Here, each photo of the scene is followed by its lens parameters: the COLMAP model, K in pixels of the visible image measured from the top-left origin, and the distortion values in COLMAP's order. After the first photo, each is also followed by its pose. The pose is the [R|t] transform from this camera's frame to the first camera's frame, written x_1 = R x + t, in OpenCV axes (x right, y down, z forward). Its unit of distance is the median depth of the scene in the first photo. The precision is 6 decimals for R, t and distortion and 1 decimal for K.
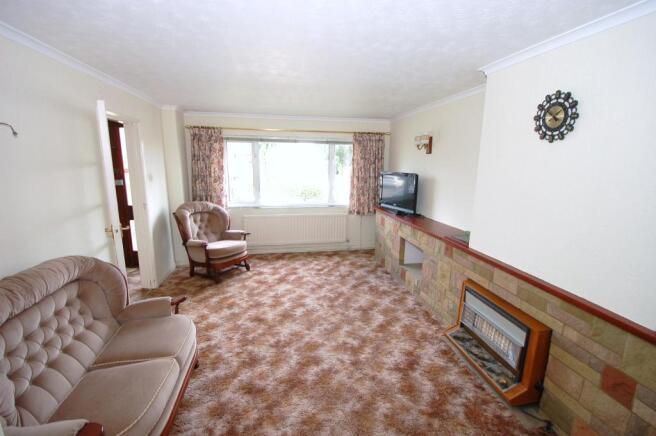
lens RADIAL K [[295.2, 0, 328.0], [0, 295.2, 218.0], [0, 0, 1]] dist [0.085141, -0.000007]
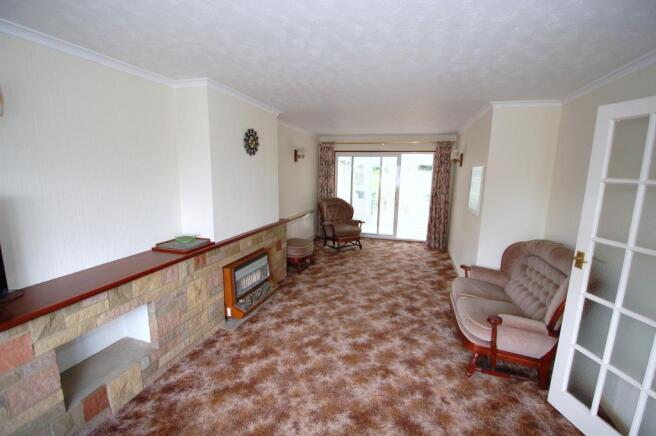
lens RADIAL K [[279.8, 0, 320.7], [0, 279.8, 220.0], [0, 0, 1]] dist [0.001274, 0.000095]
pose [[-0.874597, -0.127757, 0.467715, -0.353218], [0.051389, 0.934800, 0.351437, -0.341605], [-0.482119, 0.331402, -0.811008, 1.731608]]
